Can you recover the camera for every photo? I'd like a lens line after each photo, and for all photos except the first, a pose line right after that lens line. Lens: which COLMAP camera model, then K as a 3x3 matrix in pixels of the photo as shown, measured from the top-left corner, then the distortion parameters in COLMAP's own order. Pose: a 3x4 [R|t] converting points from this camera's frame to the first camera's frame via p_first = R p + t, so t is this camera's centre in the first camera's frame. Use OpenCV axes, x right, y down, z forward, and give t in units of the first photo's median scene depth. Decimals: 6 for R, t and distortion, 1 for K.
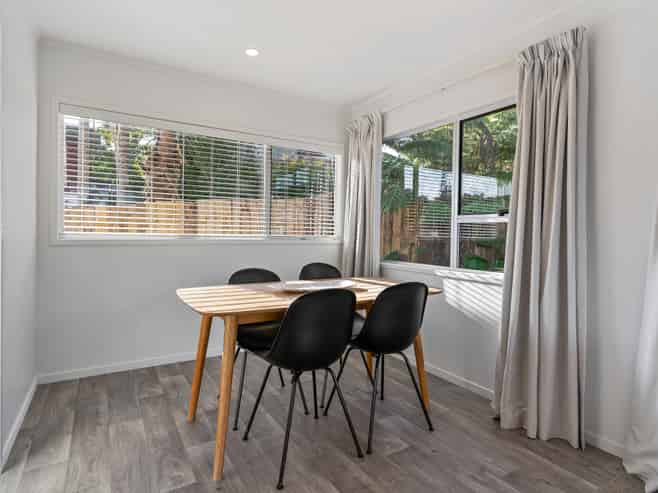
lens RADIAL K [[337.3, 0, 329.0], [0, 337.3, 246.5], [0, 0, 1]] dist [0.001276, 0.000033]
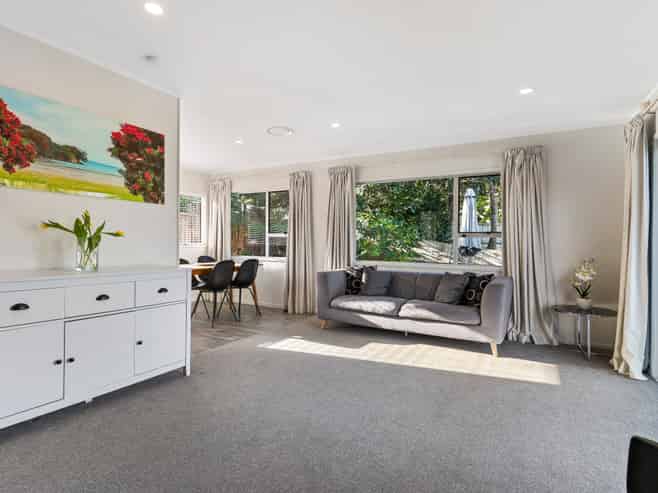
lens RADIAL K [[349.0, 0, 329.0], [0, 349.0, 246.5], [0, 0, 1]] dist [0.000833, 0.000043]
pose [[0.861966, -0.008152, 0.506901, -0.541226], [0.019401, 0.999669, -0.016914, 0.046461], [-0.506595, 0.024414, 0.861838, -1.450307]]
